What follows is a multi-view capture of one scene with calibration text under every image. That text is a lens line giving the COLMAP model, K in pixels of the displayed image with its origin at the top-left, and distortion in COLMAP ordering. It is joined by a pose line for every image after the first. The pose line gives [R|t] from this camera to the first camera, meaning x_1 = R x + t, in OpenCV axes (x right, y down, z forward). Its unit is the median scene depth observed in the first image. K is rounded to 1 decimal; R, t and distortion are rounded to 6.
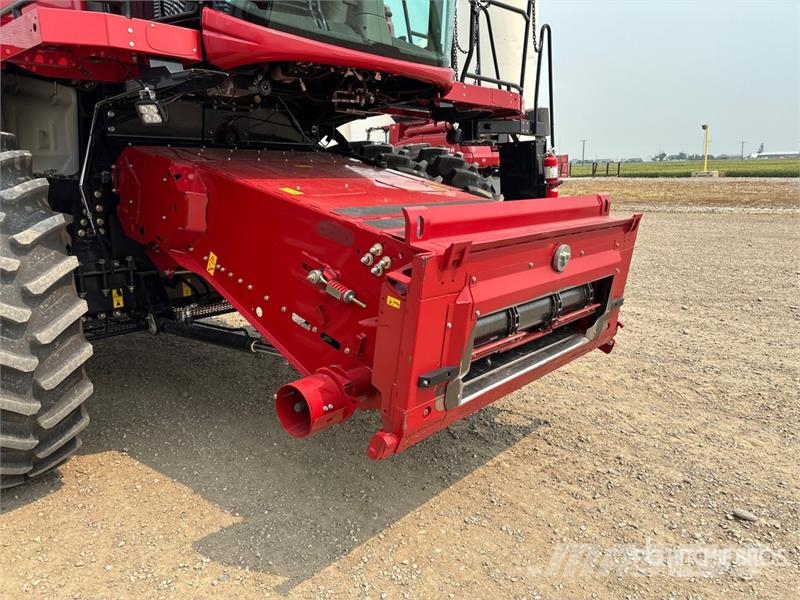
lens RADIAL K [[583.2, 0, 385.4], [0, 583.2, 299.1], [0, 0, 1]] dist [0.010132, -0.002964]
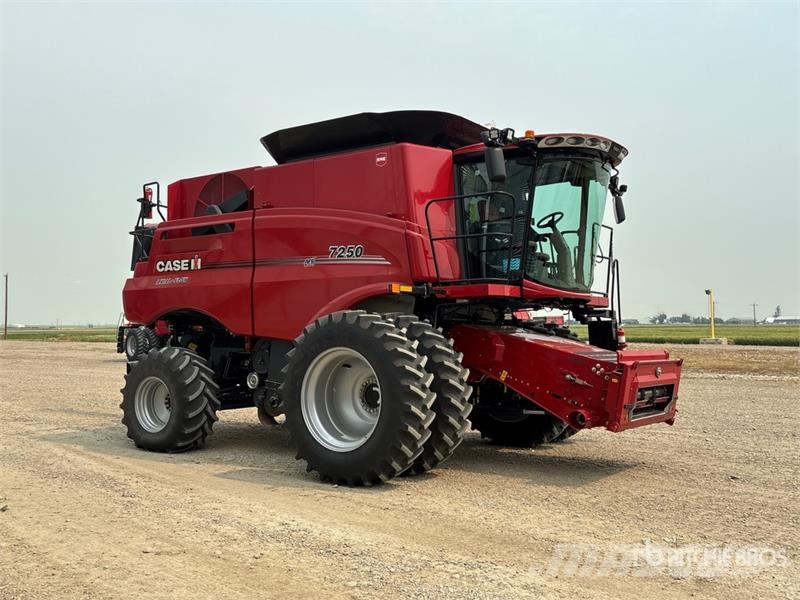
lens RADIAL K [[760.4, 0, 399.5], [0, 760.4, 302.9], [0, 0, 1]] dist [0.171060, -0.404160]
pose [[0.994352, 0.027368, 0.102542, -0.595234], [-0.001294, 0.969236, -0.246131, 0.235212], [-0.106124, 0.244608, 0.963797, -1.126202]]
